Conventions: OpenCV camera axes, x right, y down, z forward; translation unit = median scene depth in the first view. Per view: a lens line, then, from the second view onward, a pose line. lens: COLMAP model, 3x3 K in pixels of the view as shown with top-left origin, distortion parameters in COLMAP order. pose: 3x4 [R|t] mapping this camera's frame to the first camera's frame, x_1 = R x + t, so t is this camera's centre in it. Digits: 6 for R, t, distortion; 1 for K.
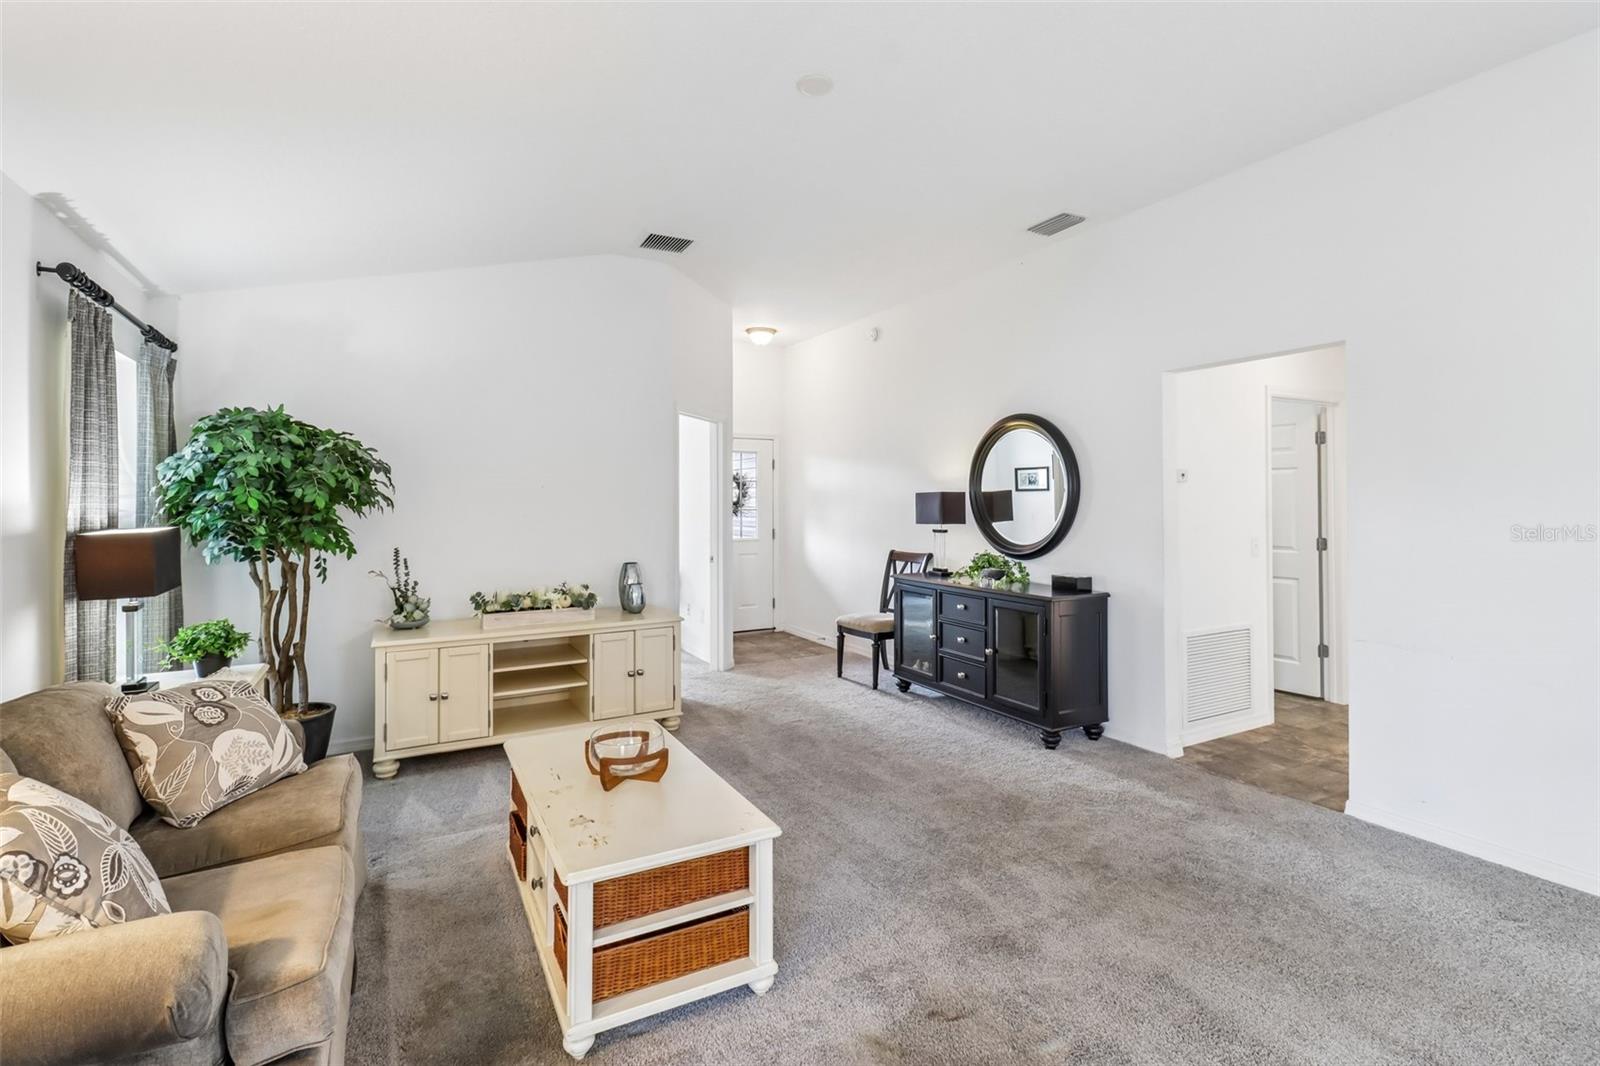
lens RADIAL K [[747.4, 0, 809.2], [0, 747.4, 502.5], [0, 0, 1]] dist [0.025343, -0.018388]
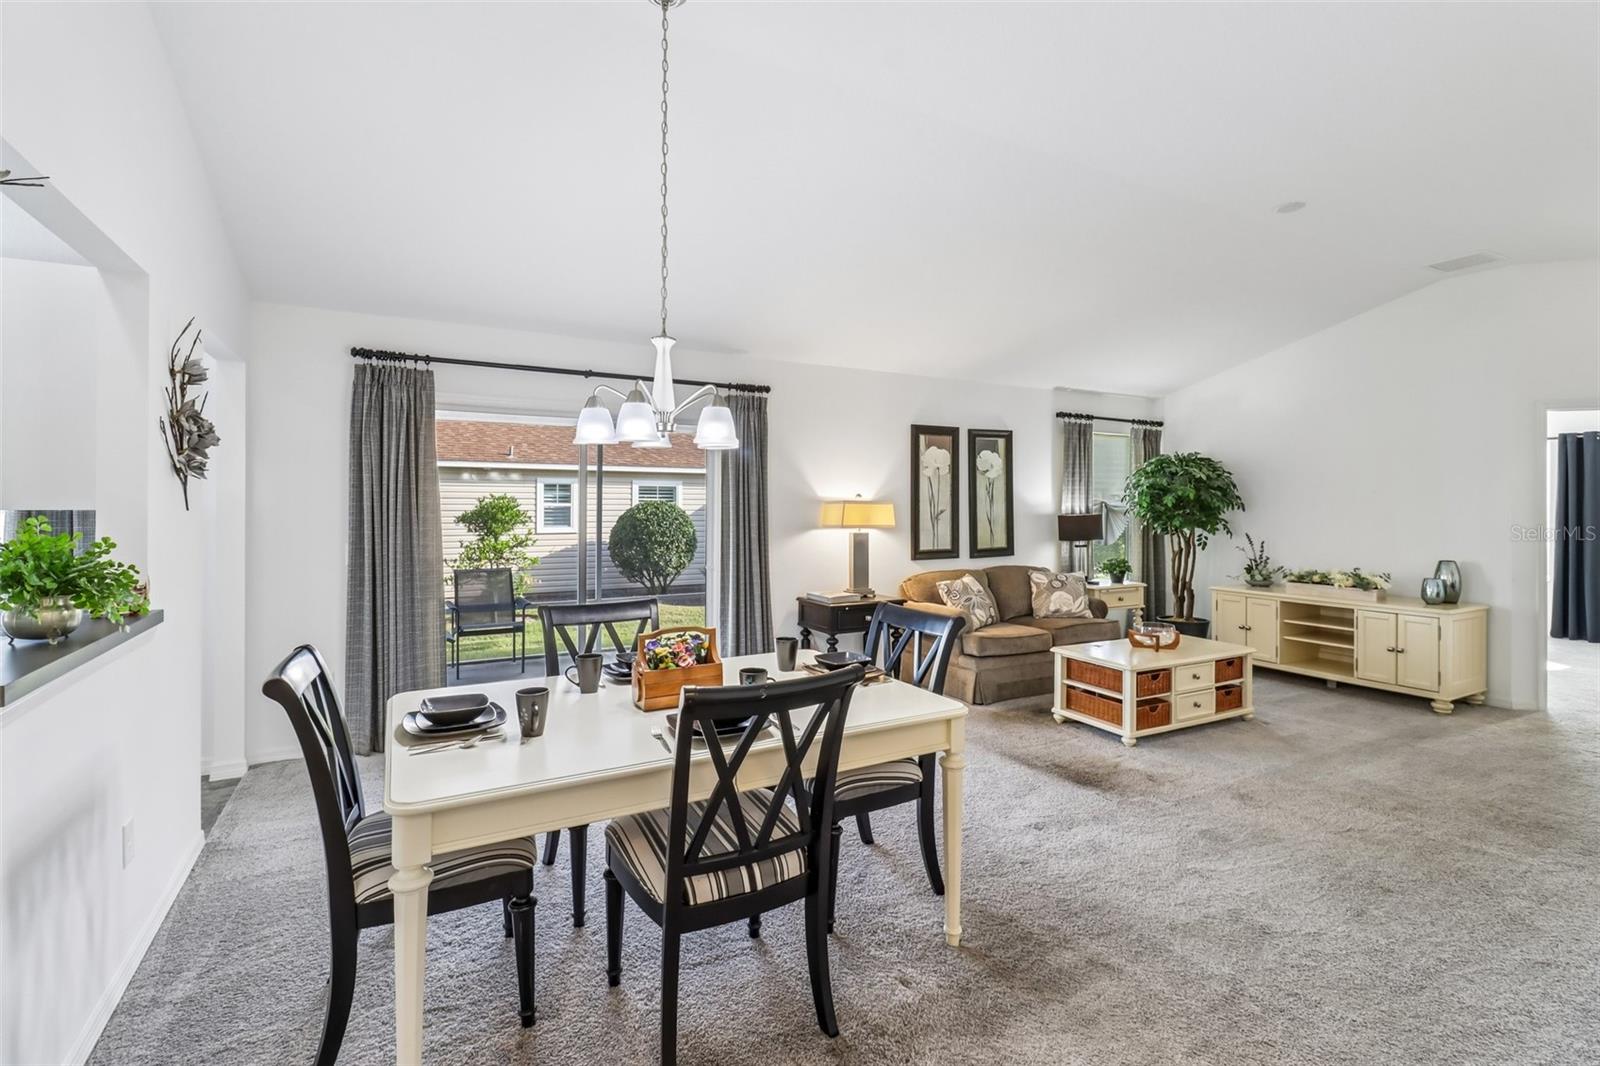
lens RADIAL K [[745.7, 0, 788.9], [0, 745.7, 497.5], [0, 0, 1]] dist [0.028113, -0.016221]
pose [[-0.015034, -0.004449, -0.999877, 1.141146], [-0.007806, 0.999960, -0.004332, -0.000017], [0.999857, 0.007740, -0.015068, 0.067960]]
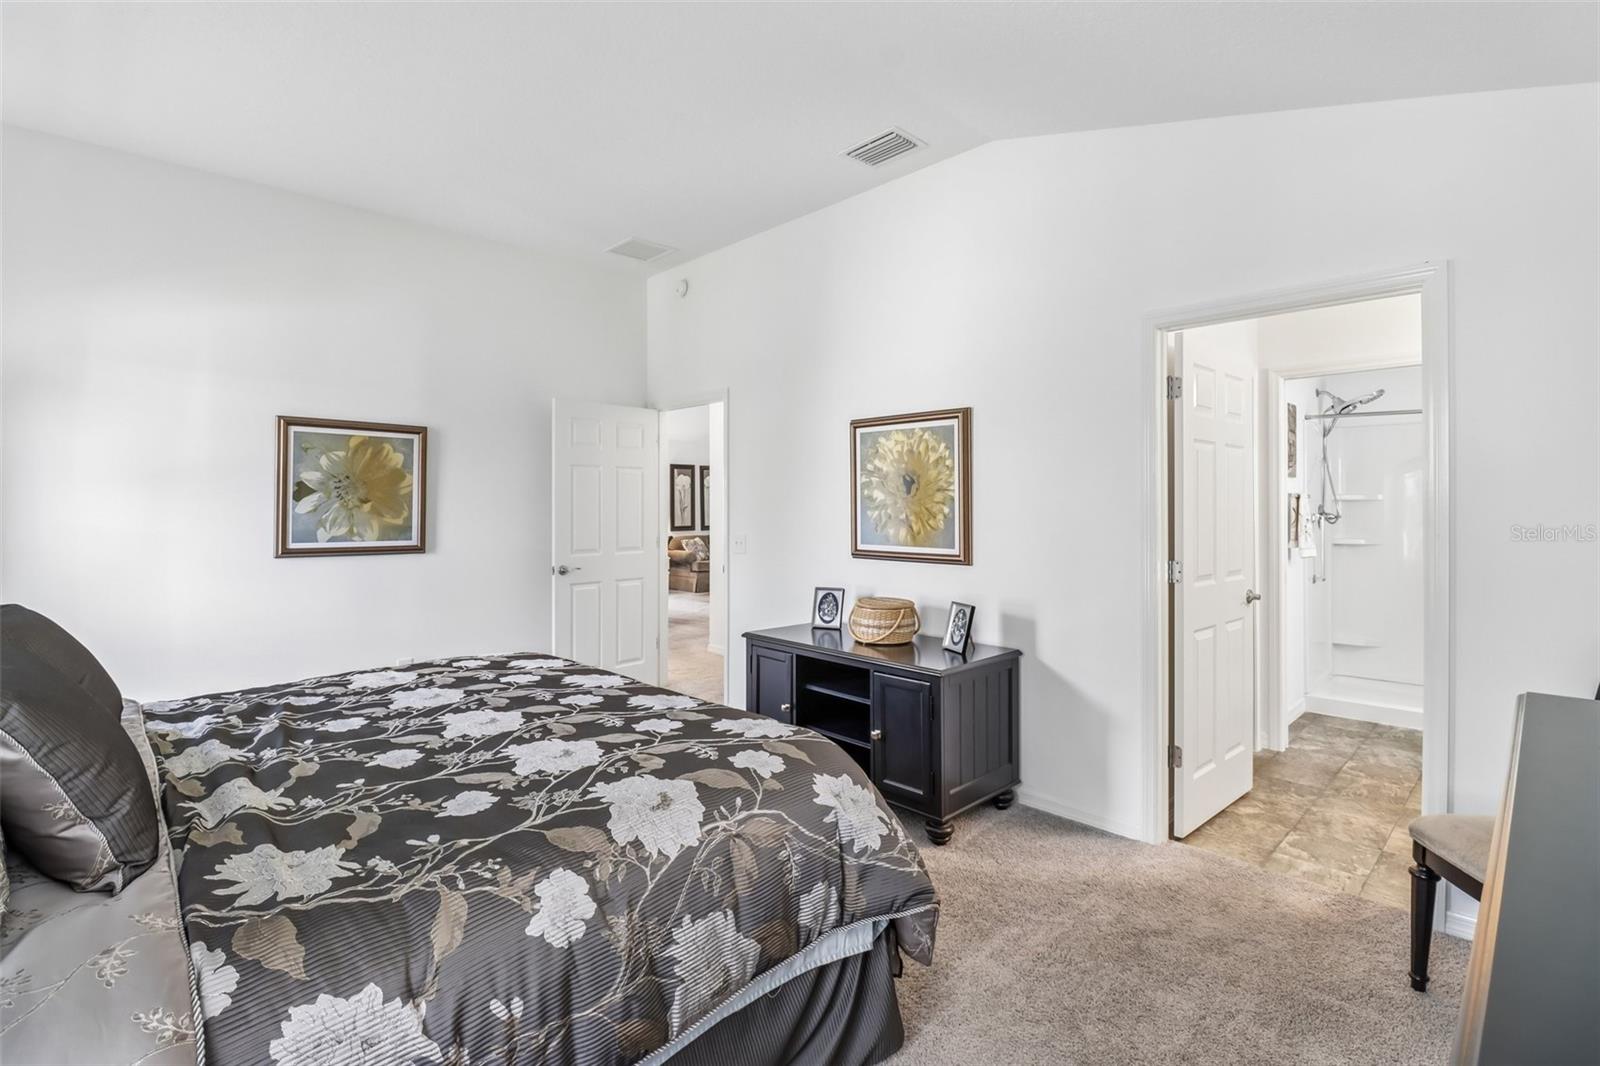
lens RADIAL K [[747.4, 0, 809.2], [0, 747.4, 502.5], [0, 0, 1]] dist [0.025343, -0.018388]
pose [[0.280787, -0.005020, -0.959757, 2.845476], [-0.001419, 0.999983, -0.005646, 0.019059], [0.959769, 0.002948, 0.280775, -0.027320]]
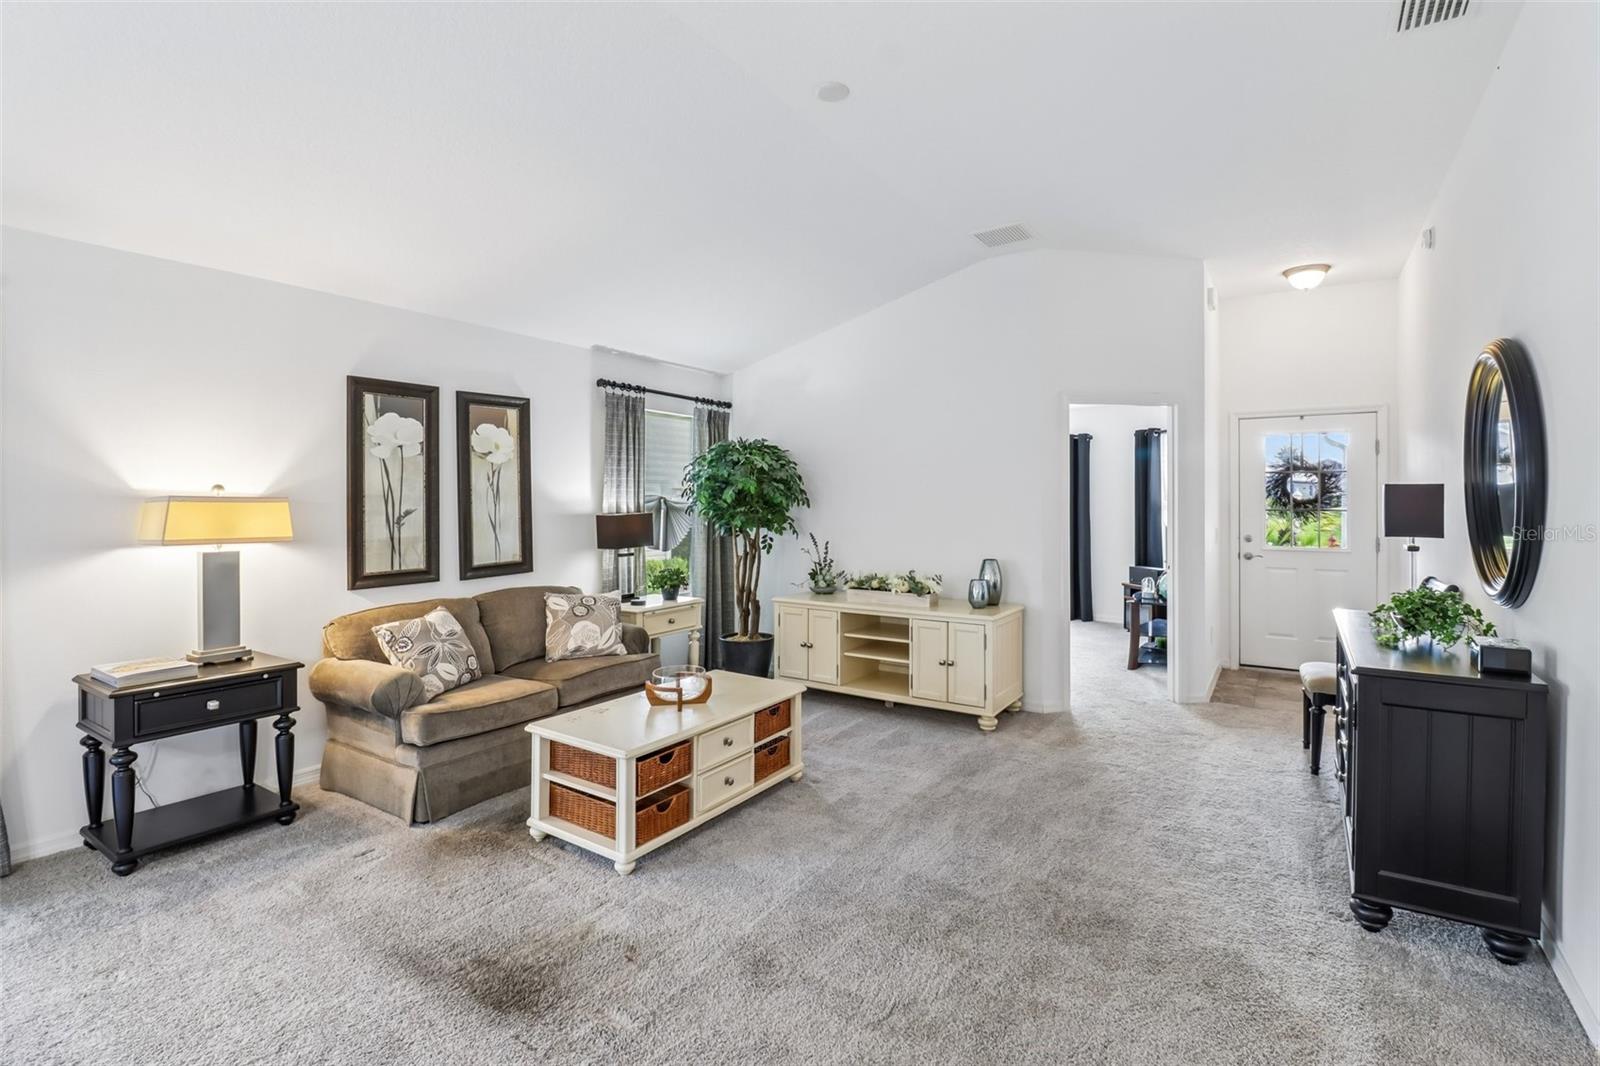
lens RADIAL K [[758.2, 0, 799.7], [0, 758.2, 496.7], [0, 0, 1]] dist [-0.001600, -0.000508]
pose [[0.457140, -0.002000, -0.889392, 0.722330], [-0.003432, 0.999986, -0.004012, 0.000539], [0.889388, 0.004886, 0.457127, 0.388564]]
